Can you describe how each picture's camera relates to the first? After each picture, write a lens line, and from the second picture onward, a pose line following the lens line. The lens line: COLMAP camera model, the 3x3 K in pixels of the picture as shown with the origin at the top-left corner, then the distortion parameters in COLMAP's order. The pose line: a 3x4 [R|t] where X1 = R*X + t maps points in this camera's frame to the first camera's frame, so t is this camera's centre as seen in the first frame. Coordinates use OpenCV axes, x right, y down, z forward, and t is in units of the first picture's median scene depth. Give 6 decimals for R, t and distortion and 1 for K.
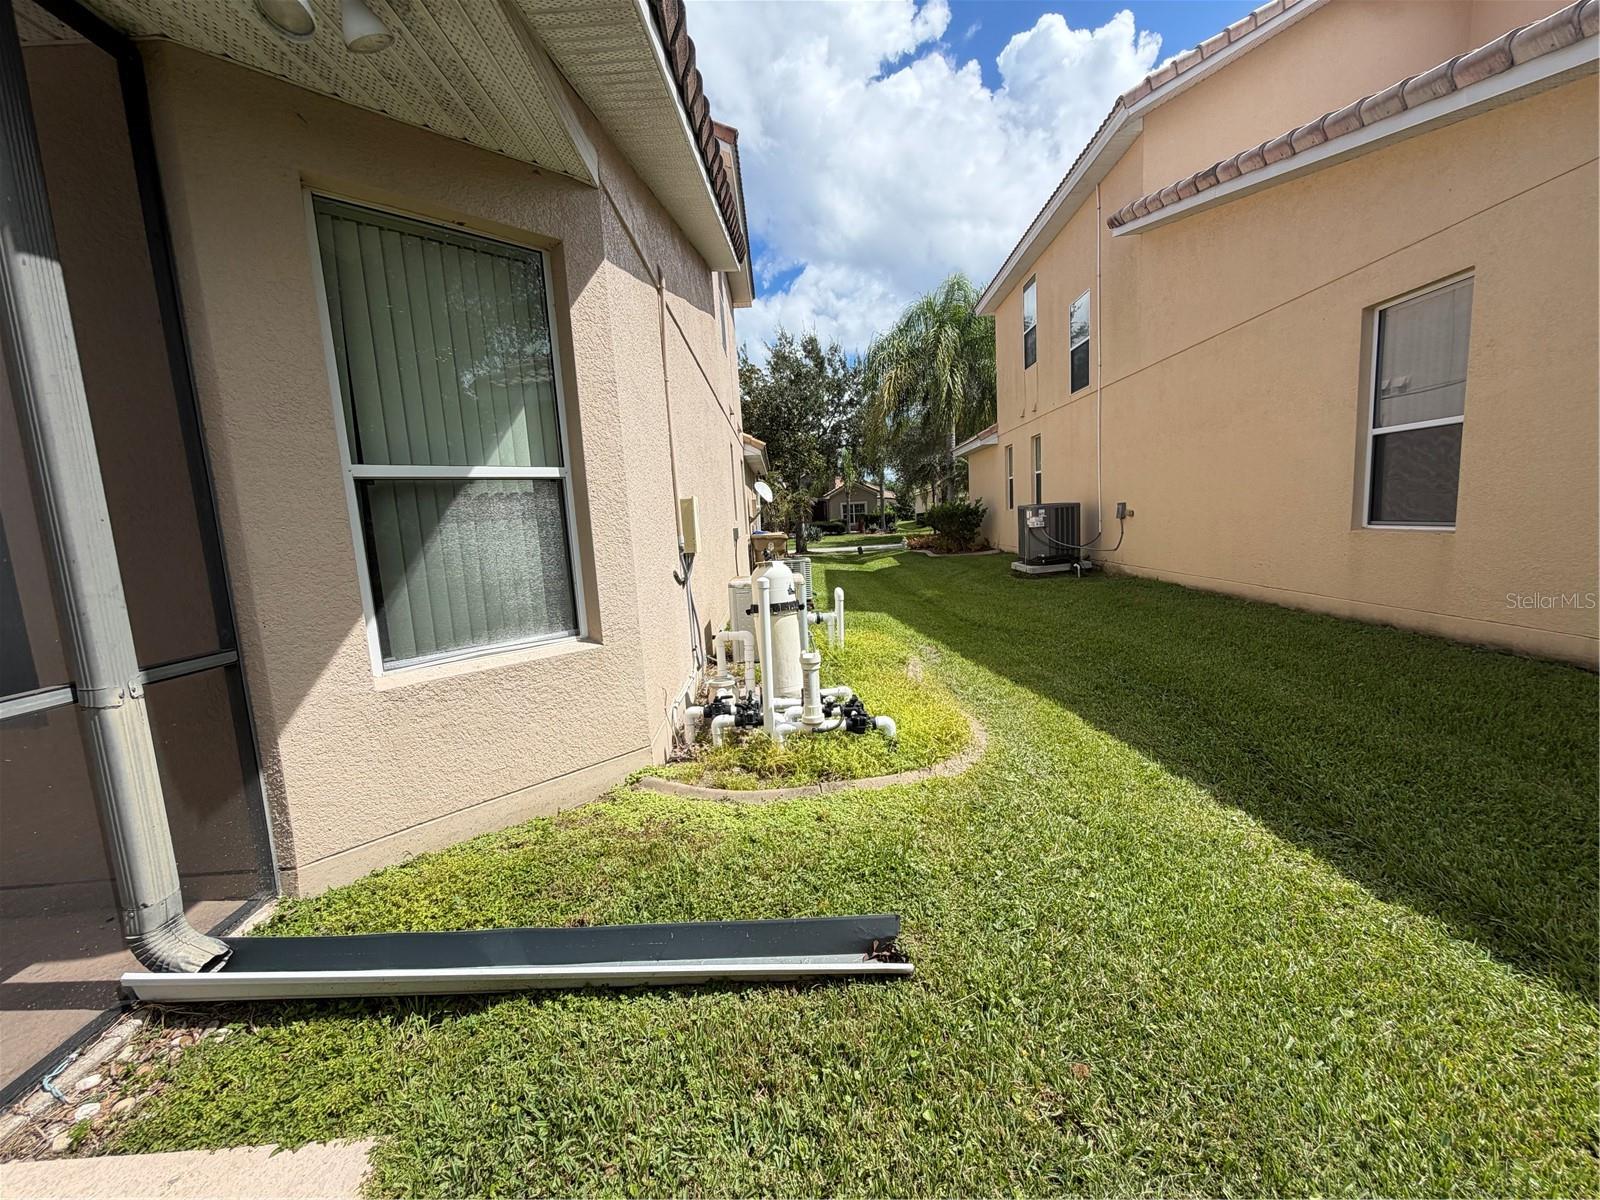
lens RADIAL K [[639.6, 0, 798.4], [0, 639.6, 598.5], [0, 0, 1]] dist [-0.001438, 0.001043]
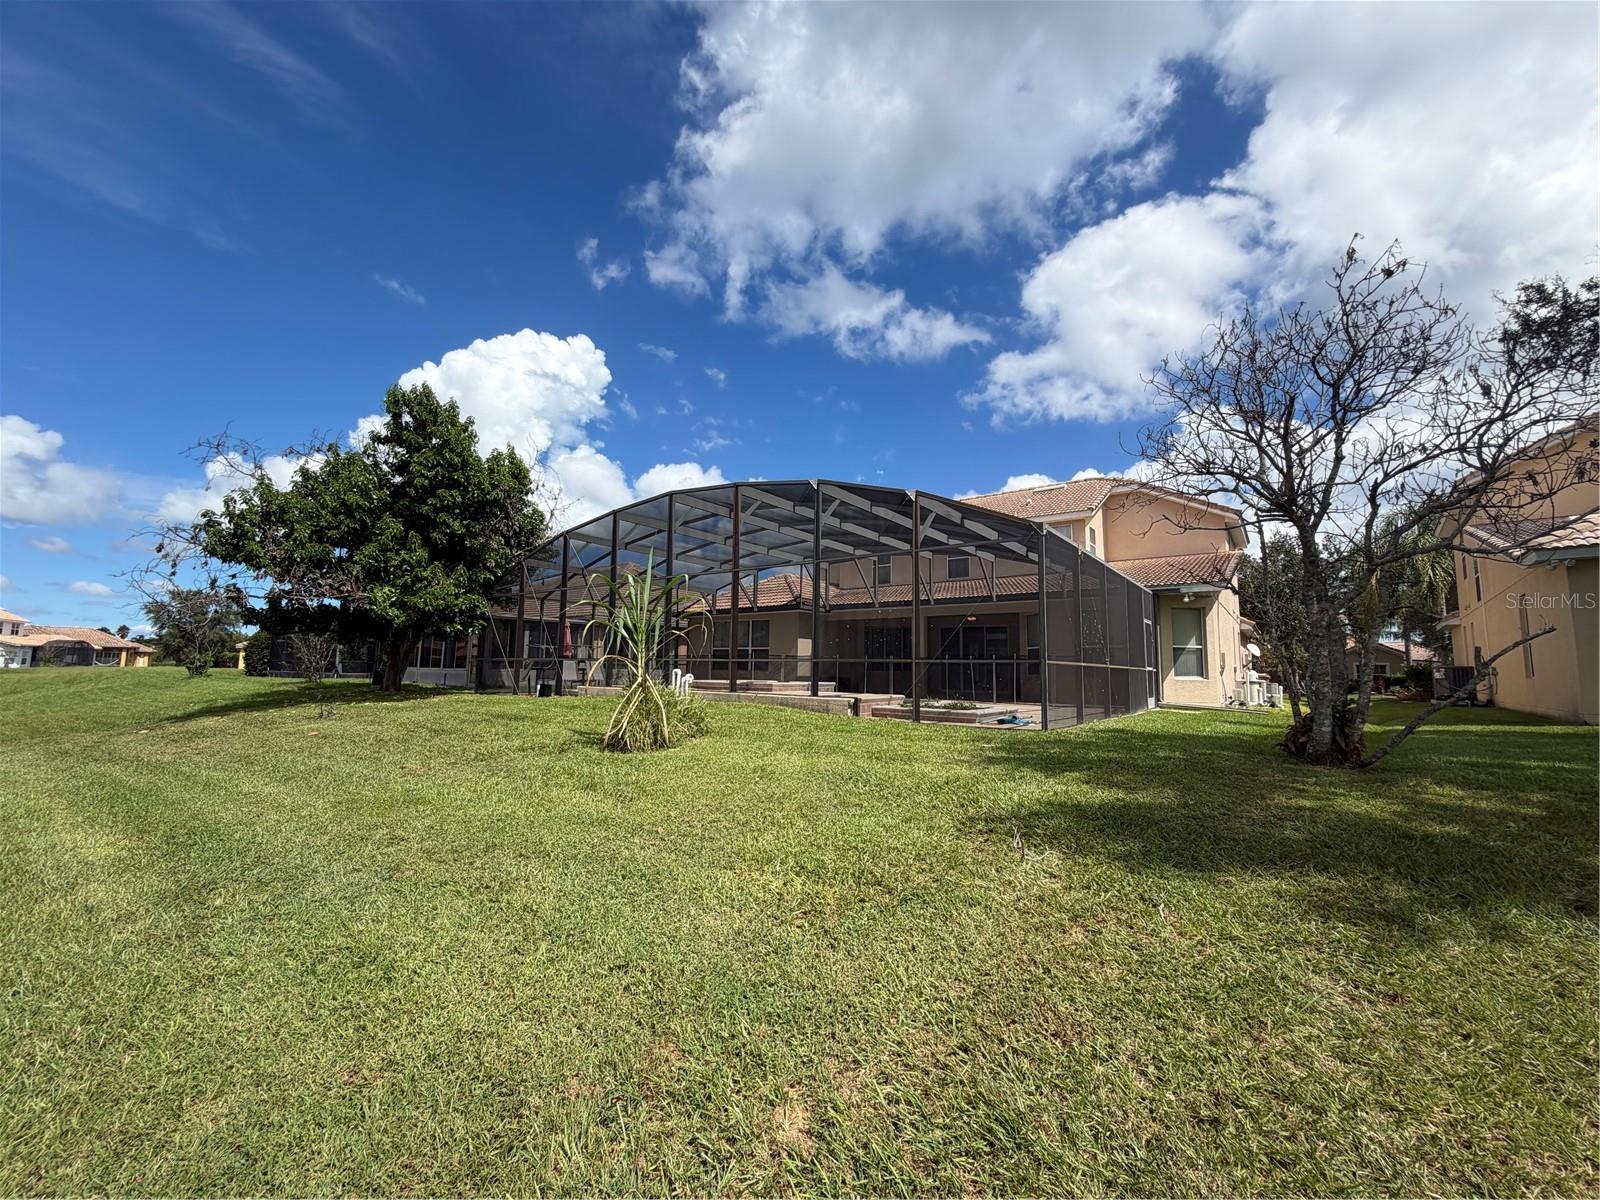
lens RADIAL K [[639.6, 0, 801.7], [0, 639.6, 598.9], [0, 0, 1]] dist [-0.001438, 0.001043]
pose [[0.777254, 0.001521, -0.629185, 0.094462], [-0.141357, 0.974855, -0.172267, 0.190654], [0.613102, 0.222835, 0.757925, -1.231401]]
